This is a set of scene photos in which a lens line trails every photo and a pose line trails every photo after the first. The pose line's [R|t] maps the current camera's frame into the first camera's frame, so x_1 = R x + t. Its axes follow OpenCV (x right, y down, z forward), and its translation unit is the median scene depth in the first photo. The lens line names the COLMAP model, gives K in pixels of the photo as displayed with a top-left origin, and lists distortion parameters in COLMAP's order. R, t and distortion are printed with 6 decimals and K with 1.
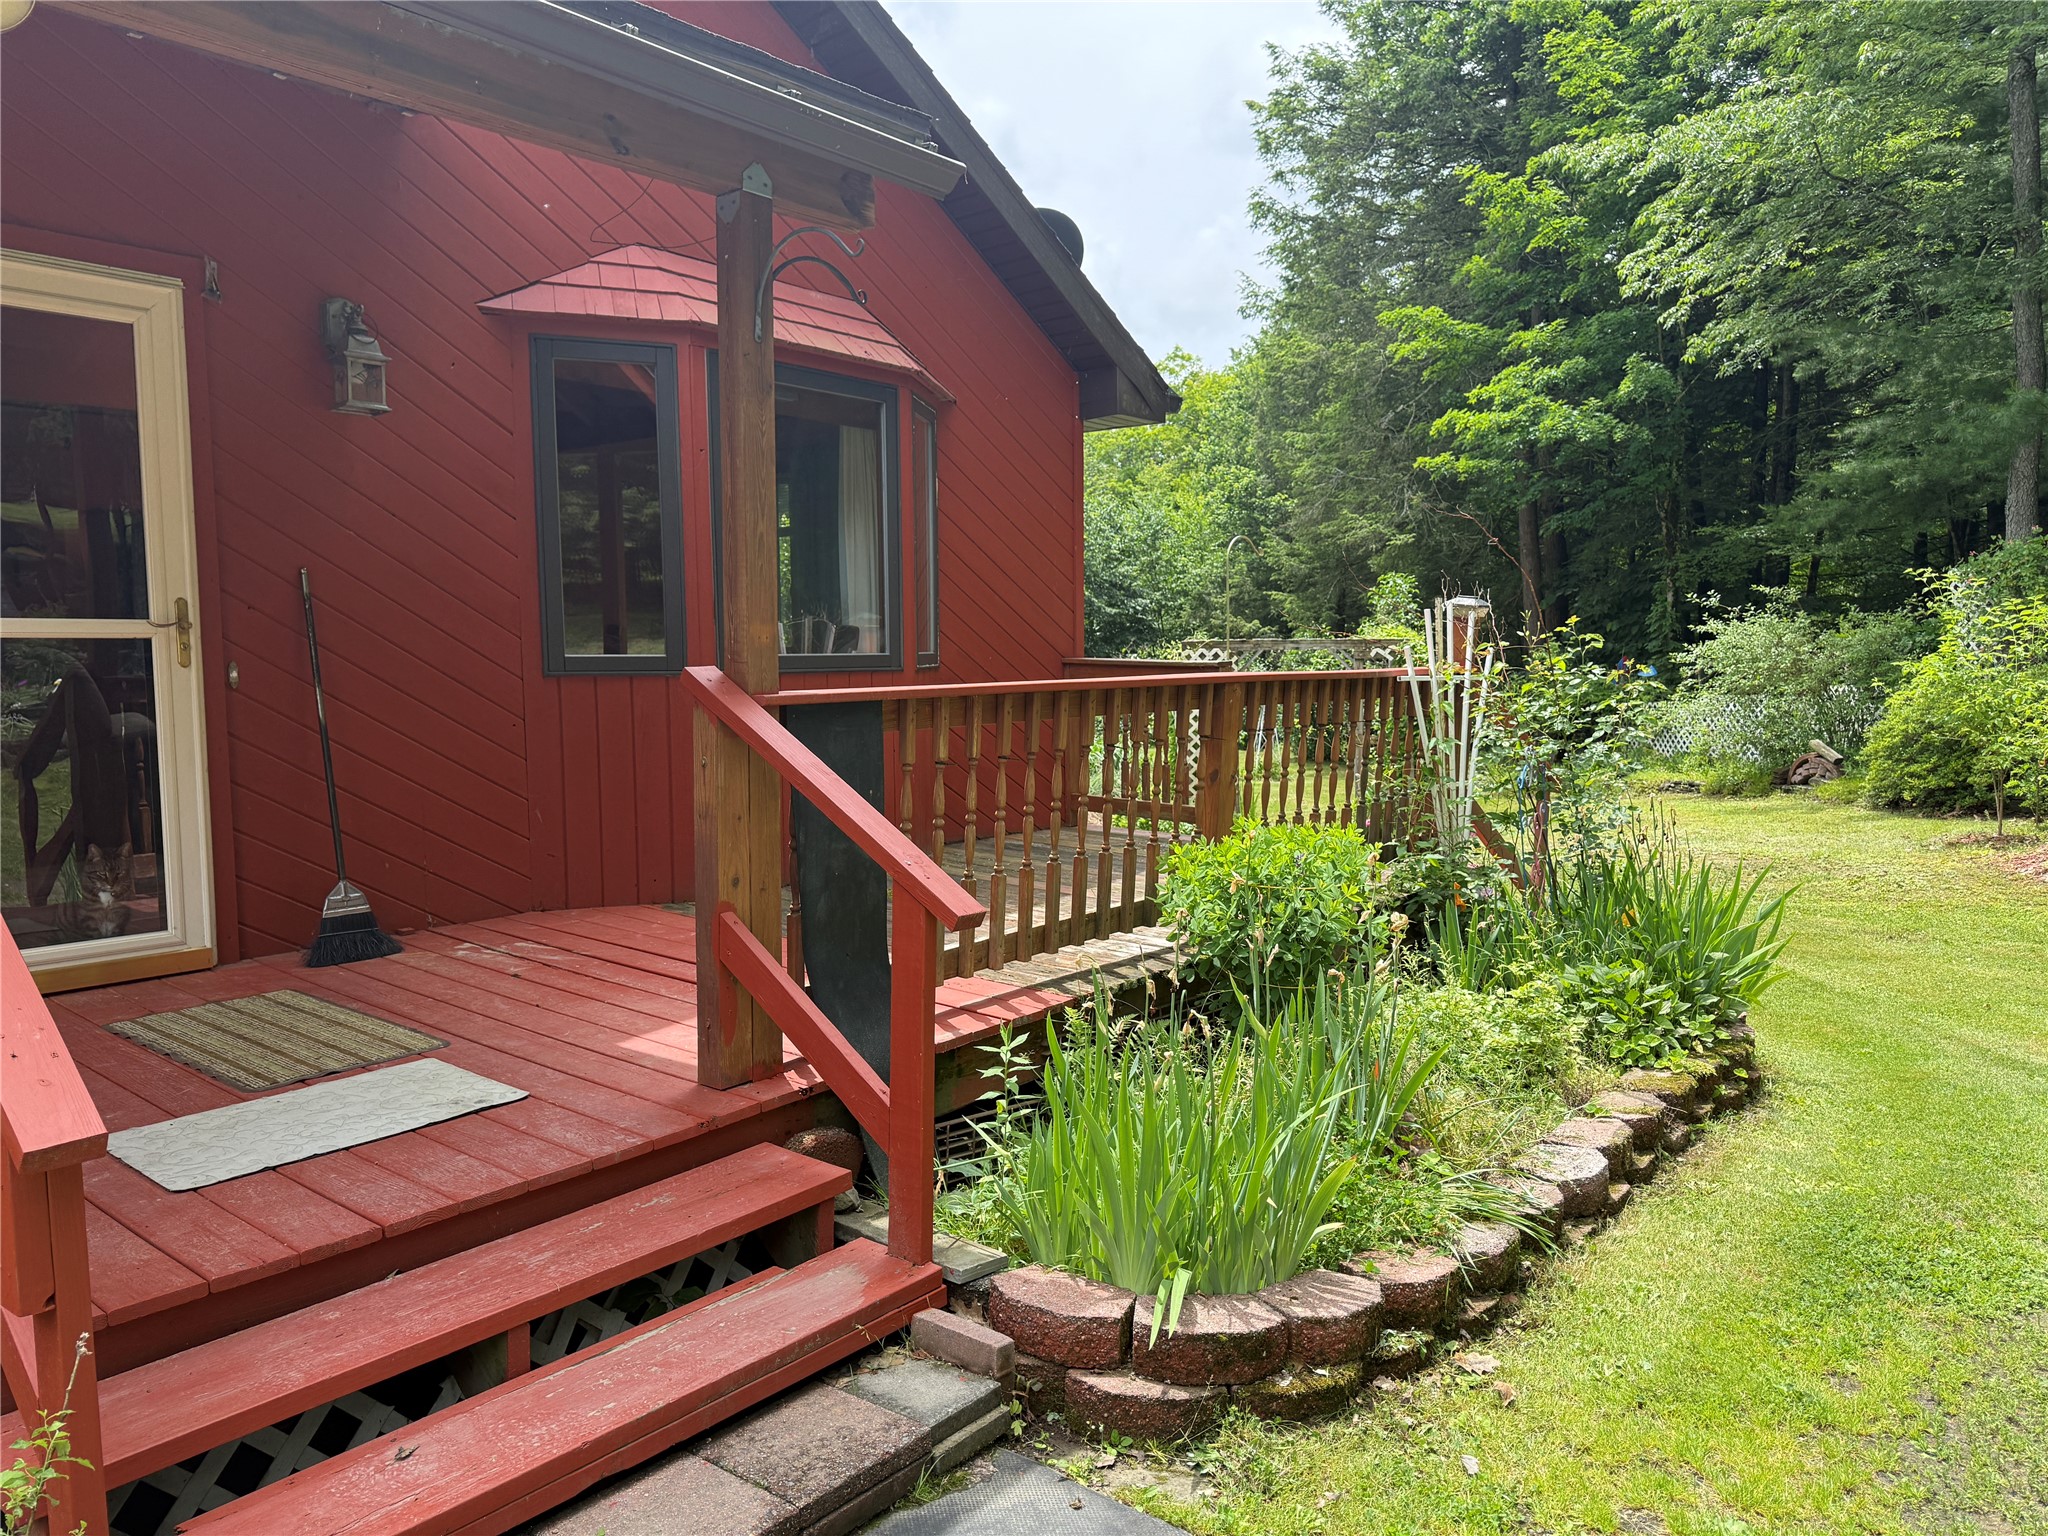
lens RADIAL K [[1434.1, 0, 1017.6], [0, 1434.1, 764.3], [0, 0, 1]] dist [0.062967, -0.073041]
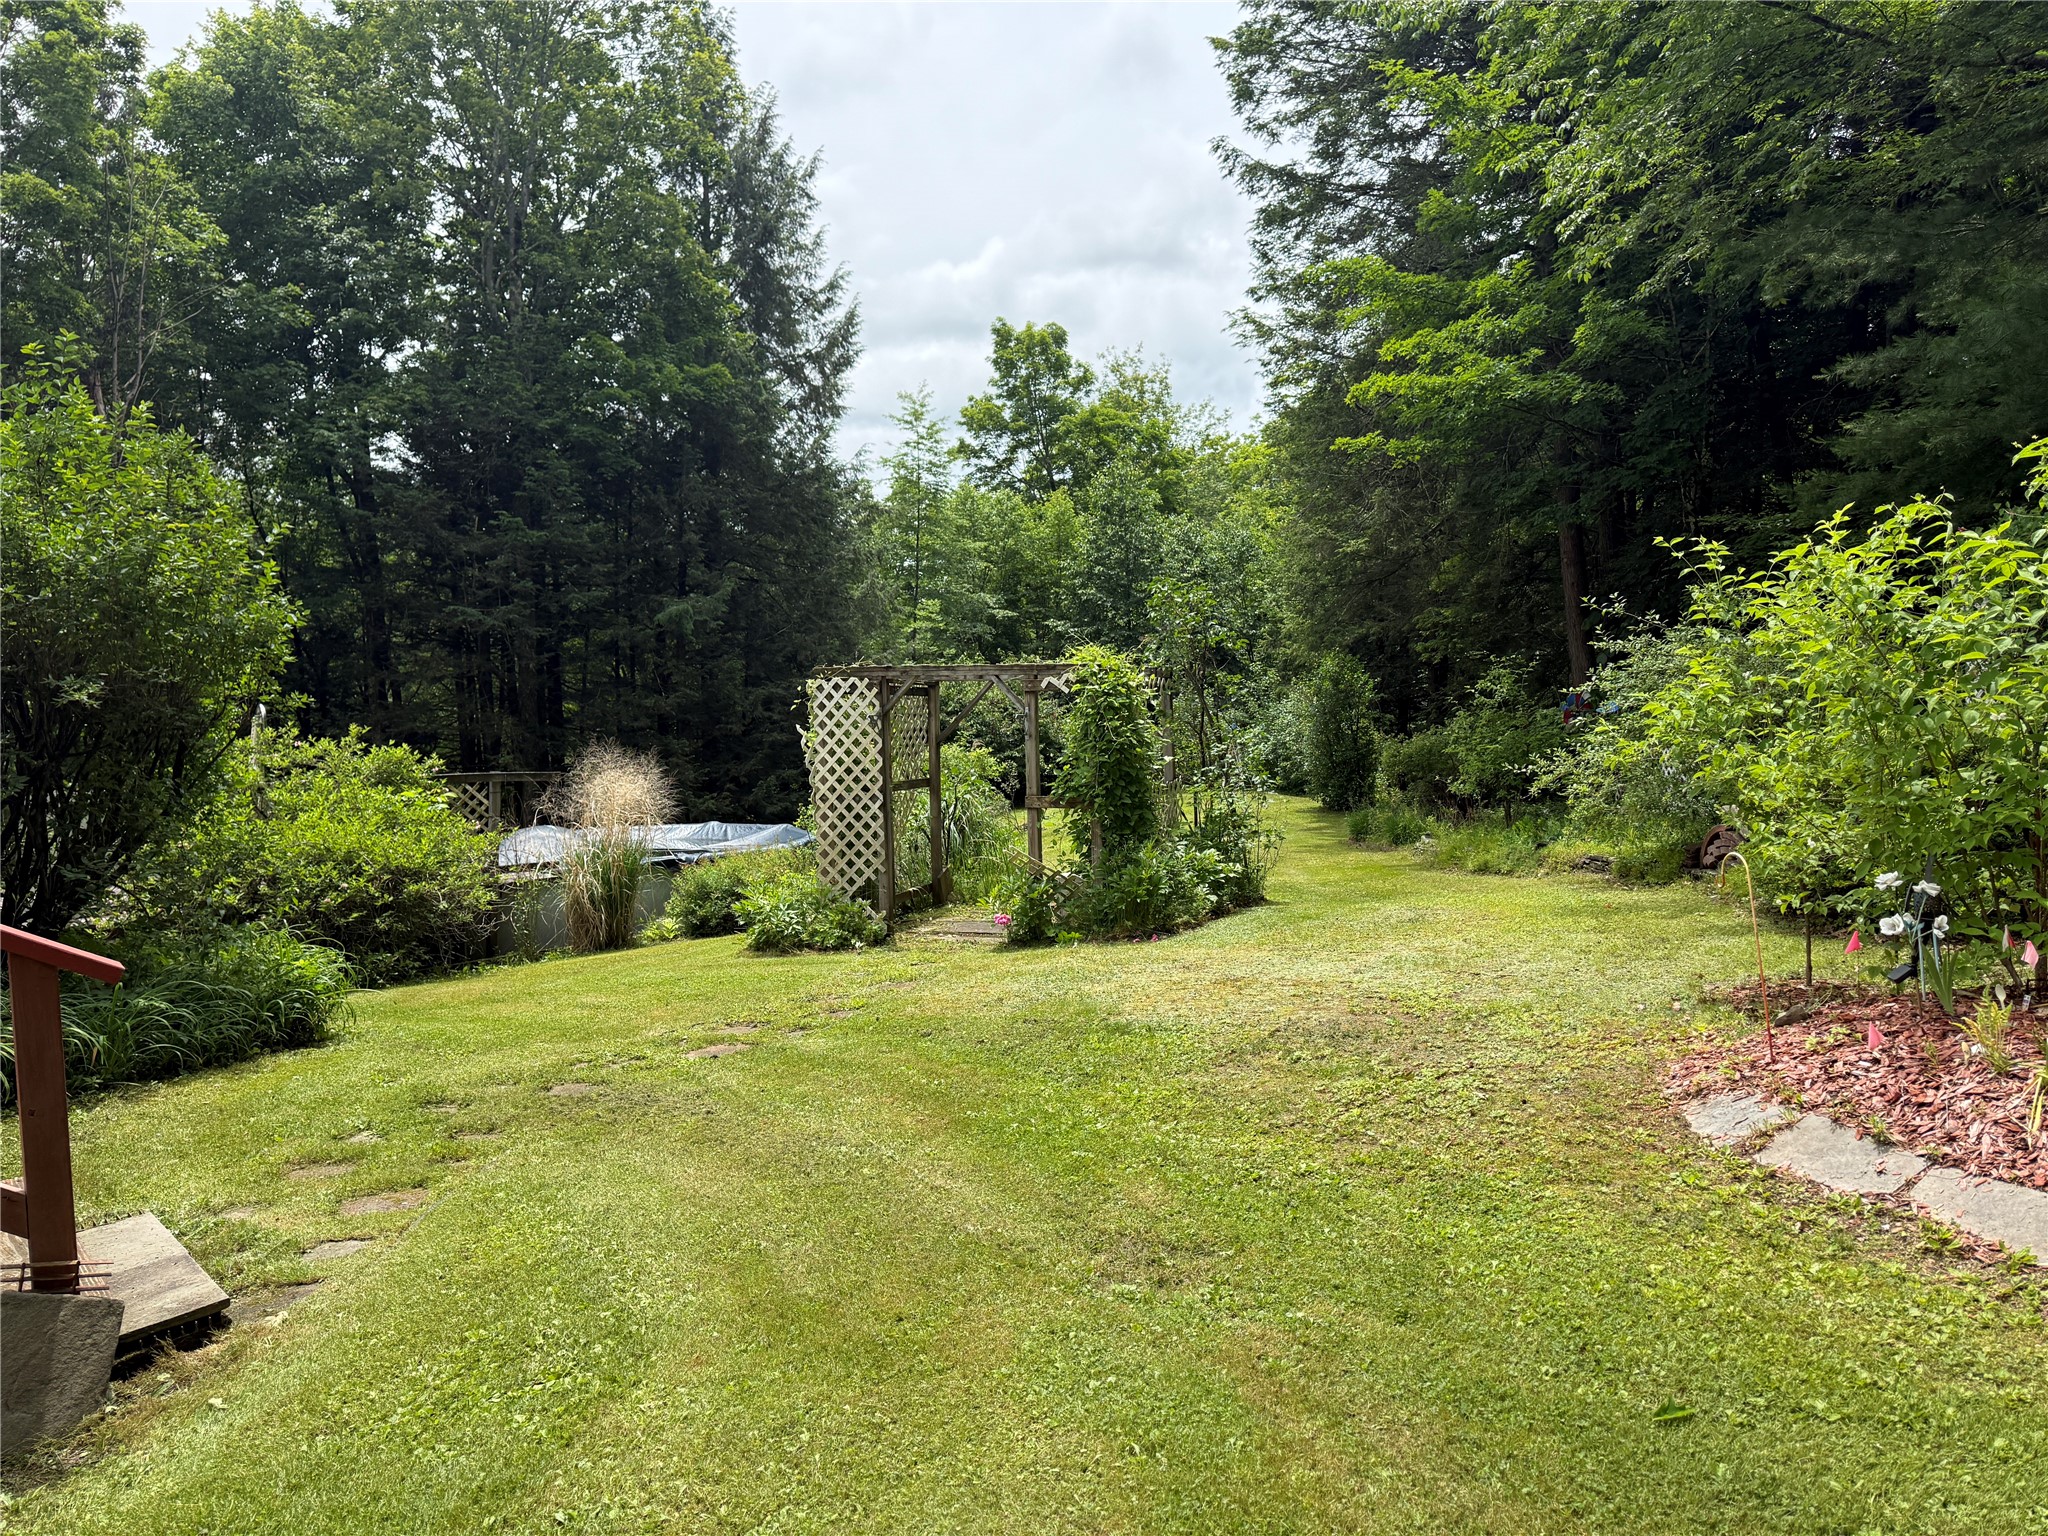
lens RADIAL K [[1434.1, 0, 1026.7], [0, 1434.1, 775.7], [0, 0, 1]] dist [0.062967, -0.073041]
pose [[0.991361, 0.002325, -0.131139, 0.269925], [-0.004245, 0.999888, -0.014363, -0.017080], [0.131091, 0.014796, 0.991260, 0.239440]]
